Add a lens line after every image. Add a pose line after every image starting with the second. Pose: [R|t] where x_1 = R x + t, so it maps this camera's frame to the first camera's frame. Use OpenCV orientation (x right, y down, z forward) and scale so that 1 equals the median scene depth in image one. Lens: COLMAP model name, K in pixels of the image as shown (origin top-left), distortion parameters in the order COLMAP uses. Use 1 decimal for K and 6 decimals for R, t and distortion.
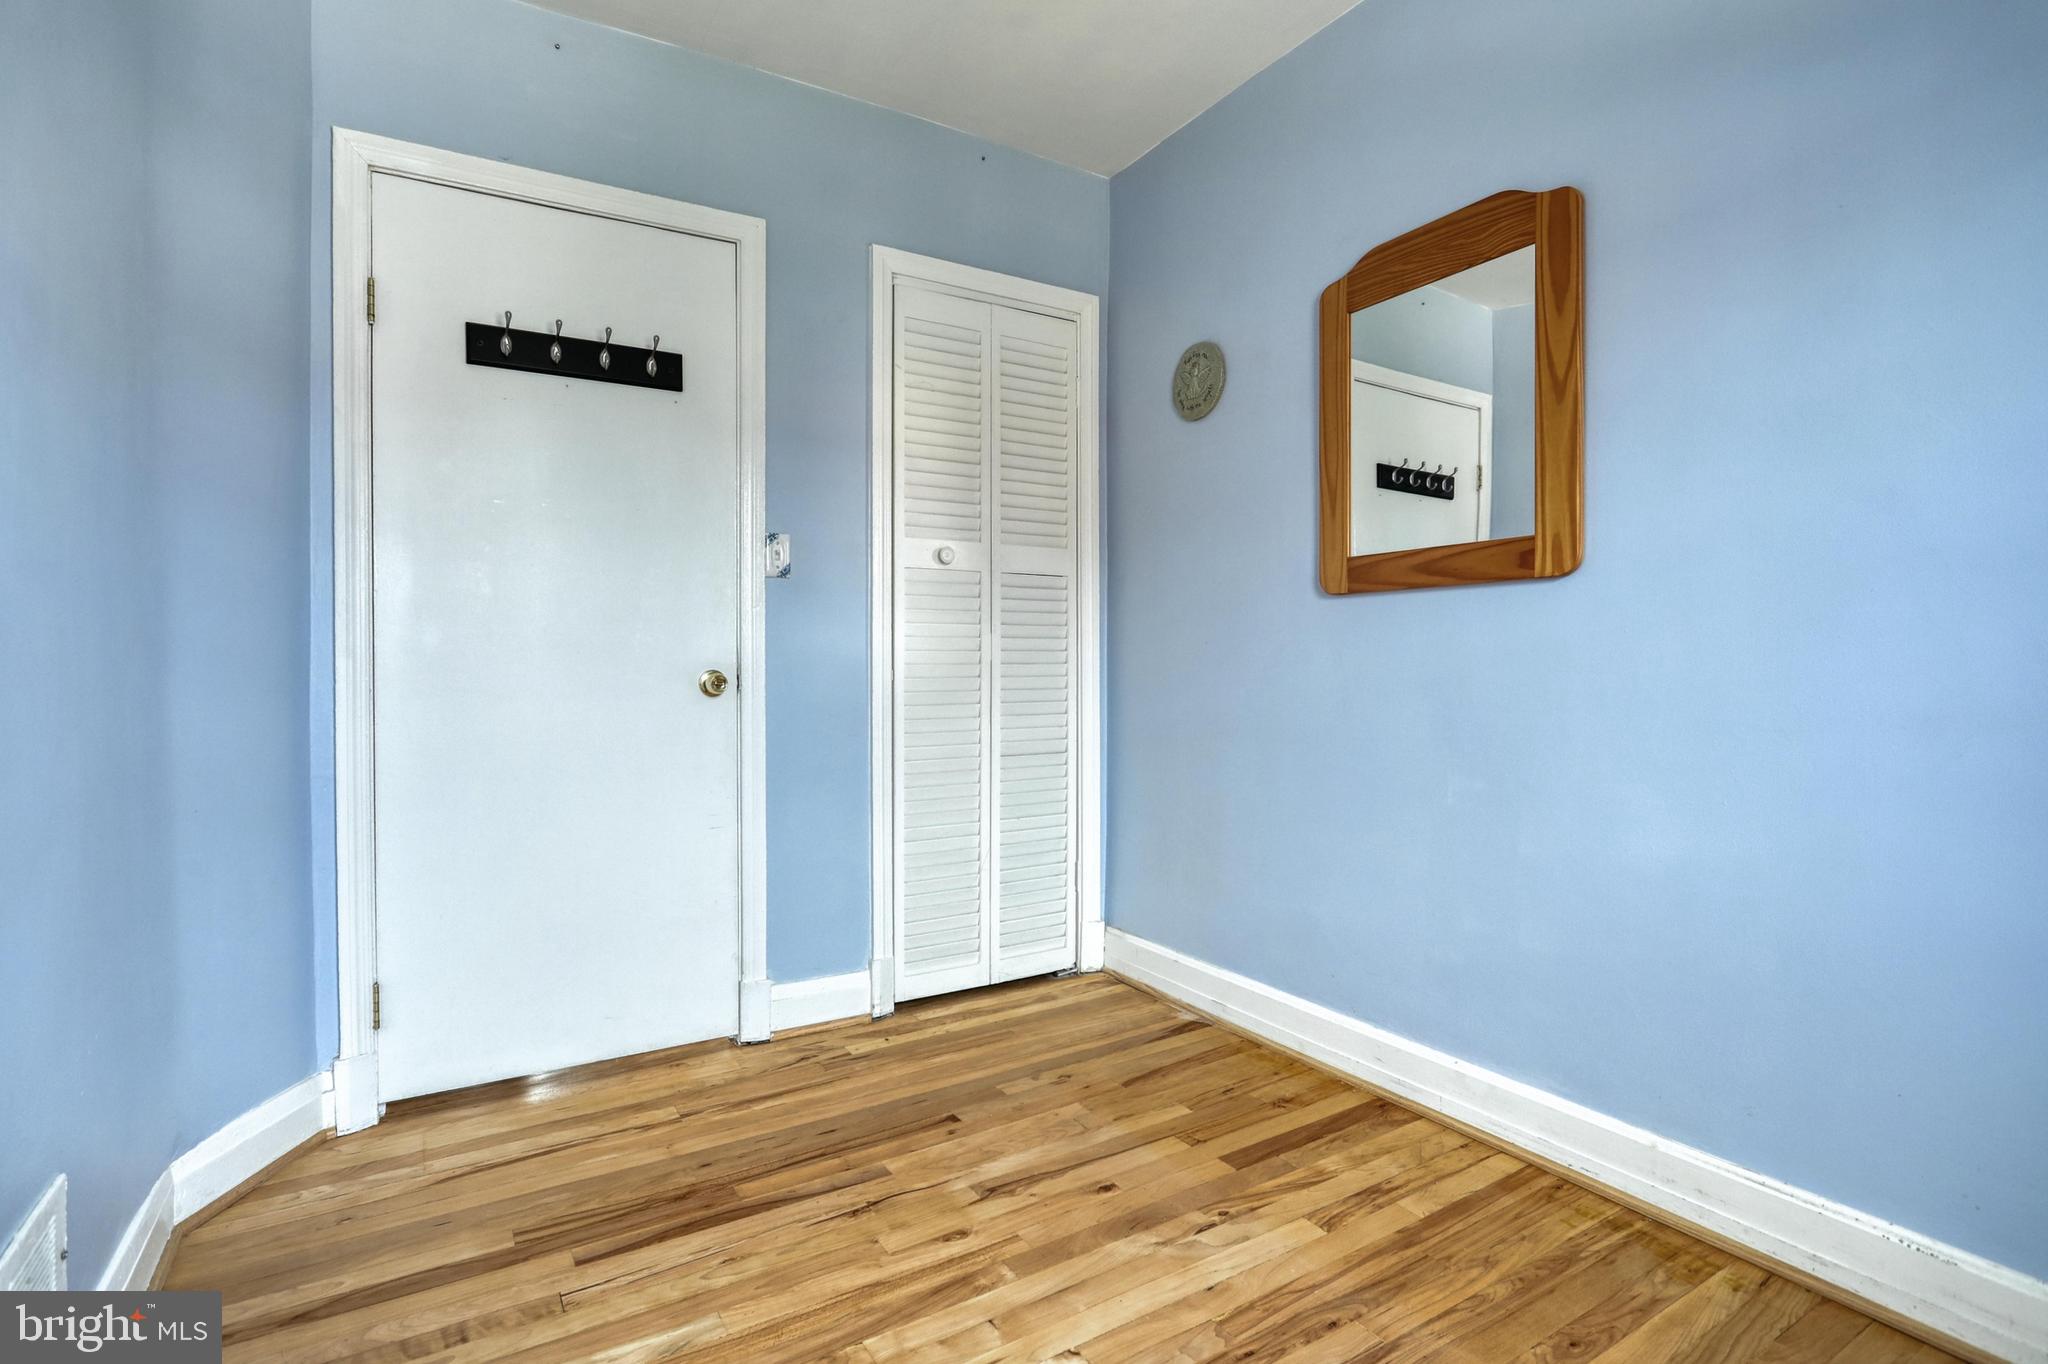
lens RADIAL K [[982.0, 0, 1024.6], [0, 982.0, 685.1], [0, 0, 1]] dist [-0.003267, 0.002065]
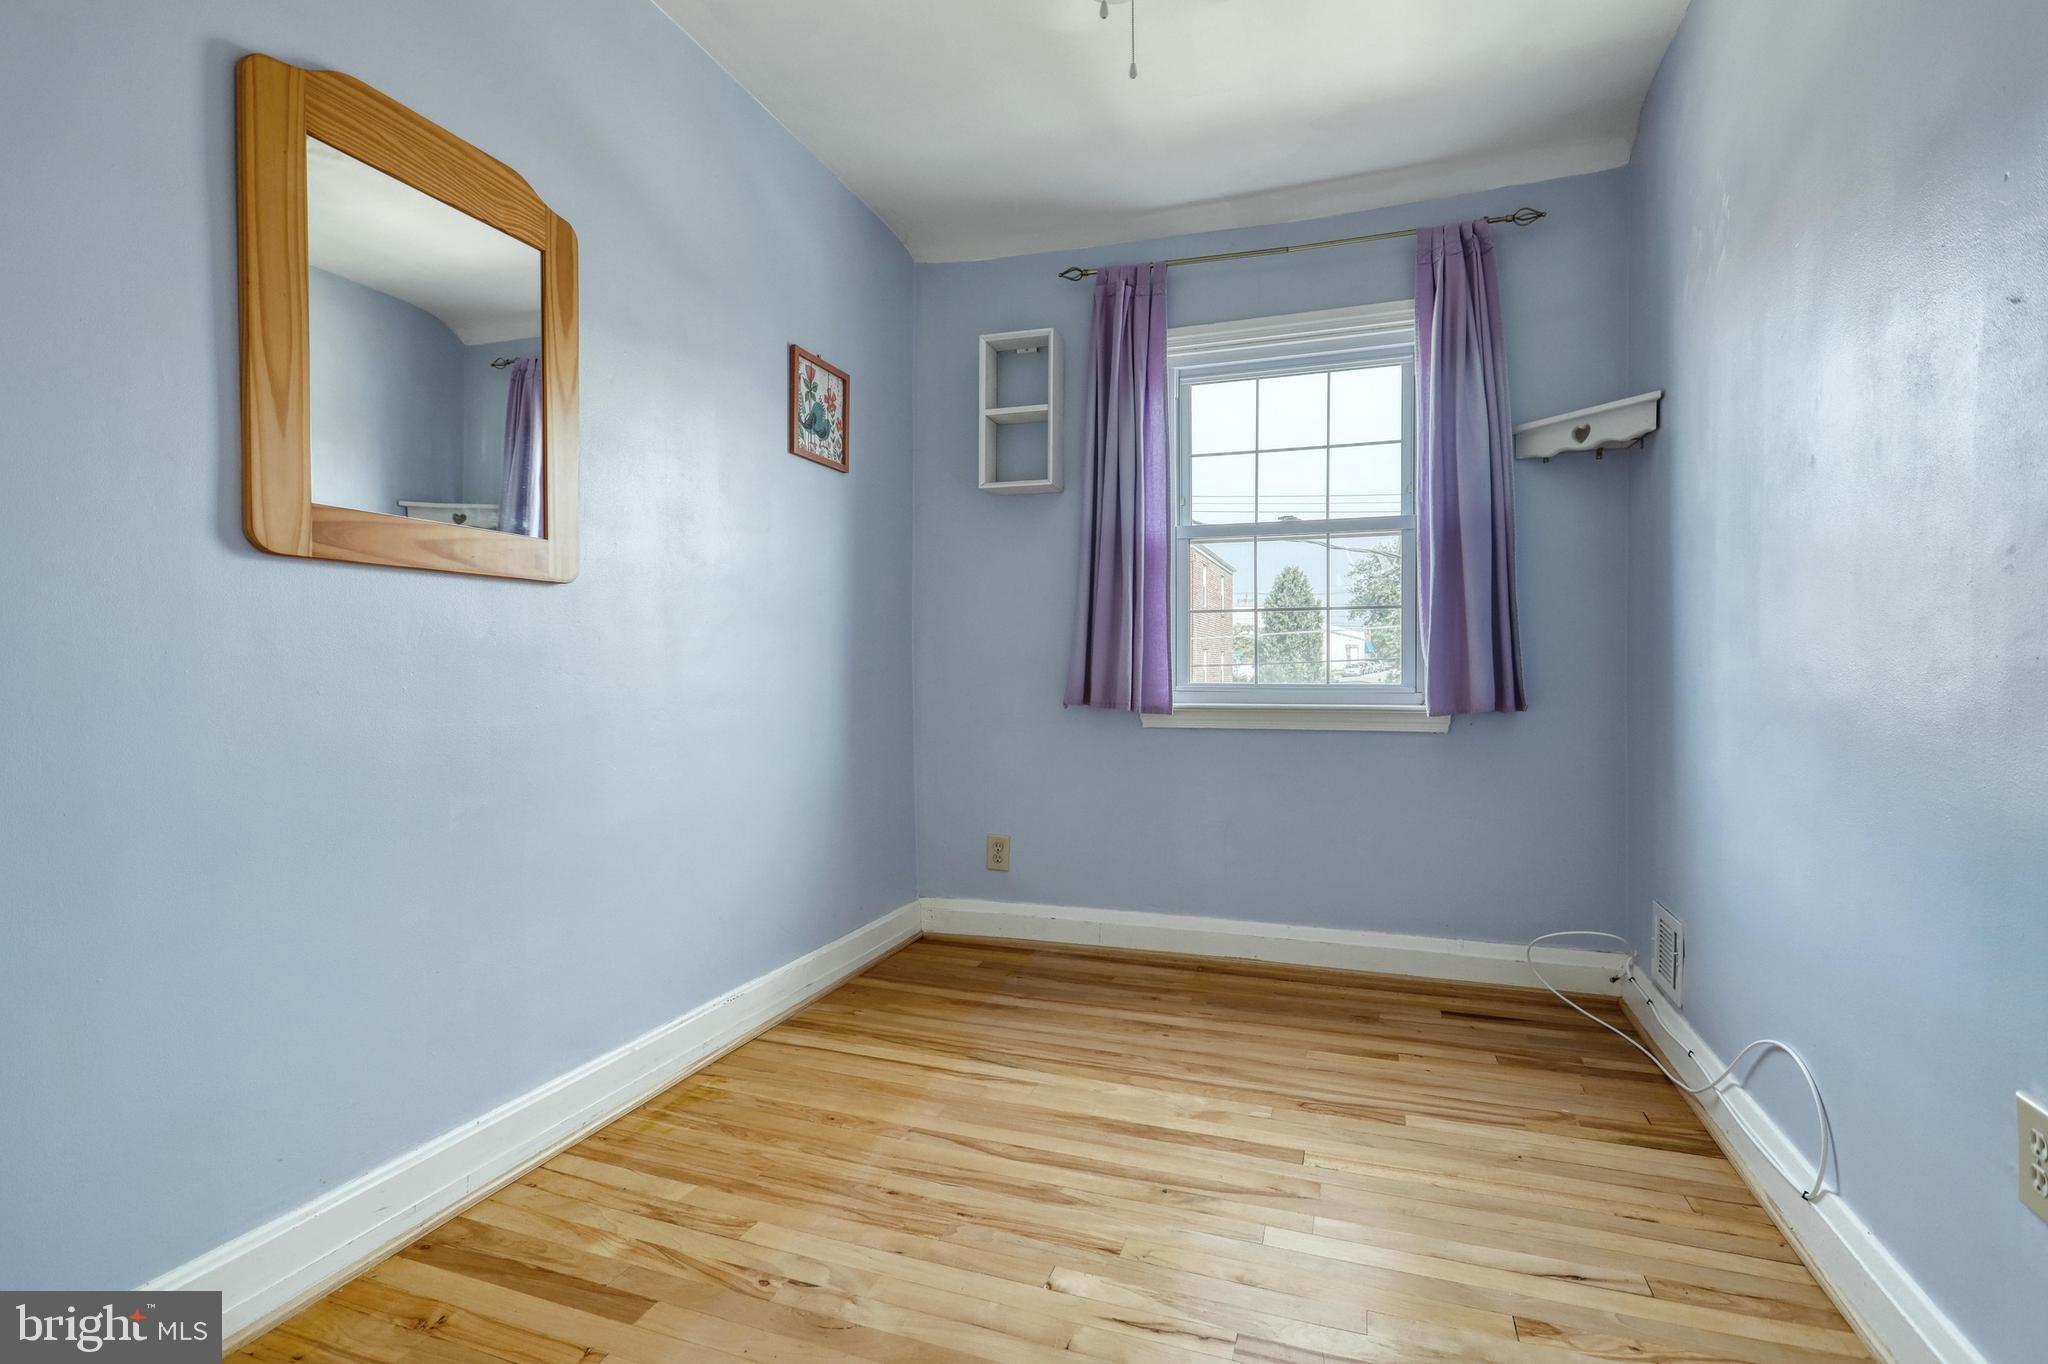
lens RADIAL K [[982.0, 0, 1011.8], [0, 982.0, 689.8], [0, 0, 1]] dist [-0.003267, 0.002065]
pose [[-0.616237, -0.011013, 0.787484, -0.629216], [0.026335, 0.999055, 0.034580, -0.020010], [-0.787121, 0.042048, -0.615364, 1.354745]]
